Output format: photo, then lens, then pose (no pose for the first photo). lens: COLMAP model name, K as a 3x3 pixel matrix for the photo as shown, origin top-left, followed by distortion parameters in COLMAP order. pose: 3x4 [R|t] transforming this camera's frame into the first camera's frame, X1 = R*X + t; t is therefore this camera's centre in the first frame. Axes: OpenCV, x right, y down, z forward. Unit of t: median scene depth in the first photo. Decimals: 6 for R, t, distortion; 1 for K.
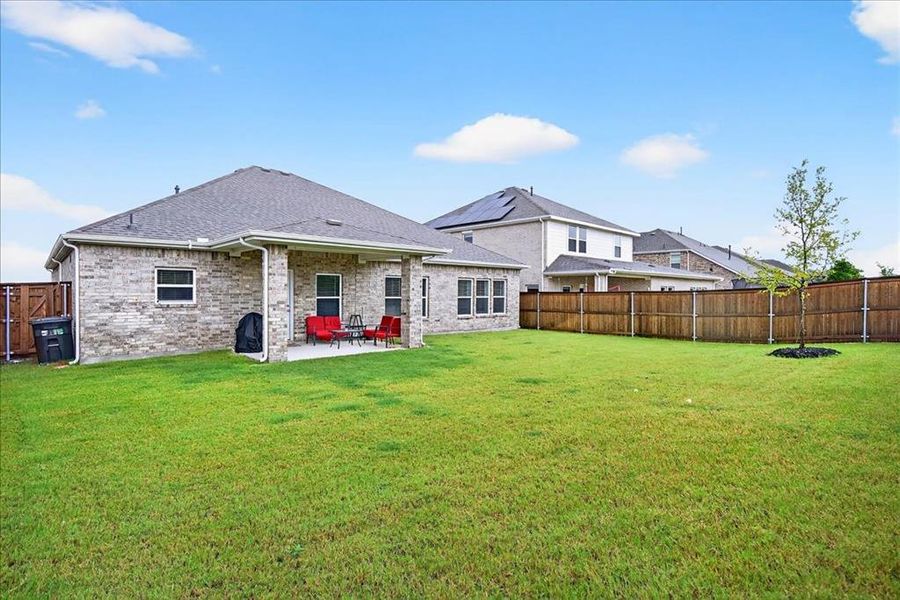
lens RADIAL K [[399.3, 0, 451.1], [0, 399.3, 297.5], [0, 0, 1]] dist [-0.001898, 0.002043]
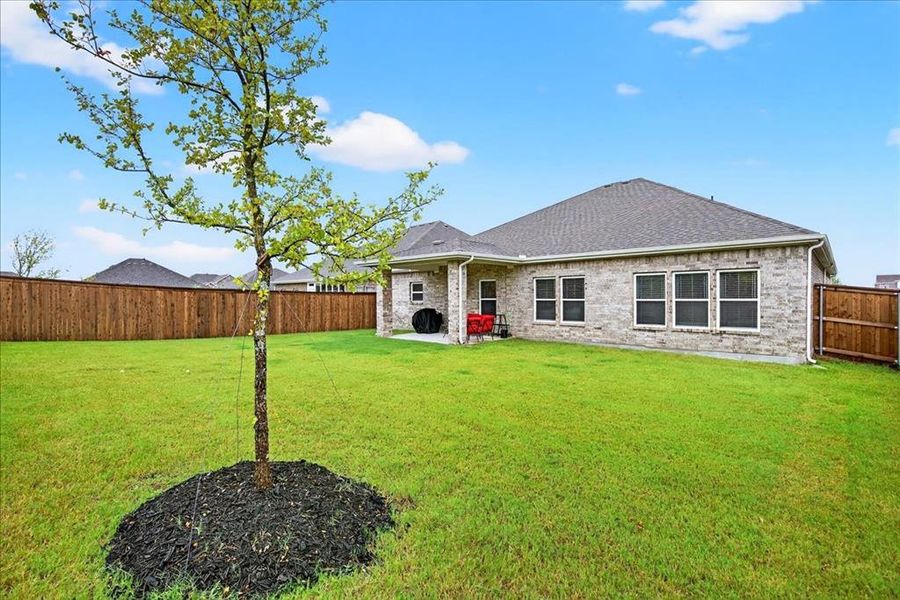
lens RADIAL K [[399.3, 0, 447.0], [0, 399.3, 299.6], [0, 0, 1]] dist [-0.001898, 0.002043]
pose [[0.116278, 0.006592, -0.993195, 0.673288], [-0.002804, 0.999976, 0.006309, -0.004680], [0.993213, 0.002051, 0.116294, 0.552340]]
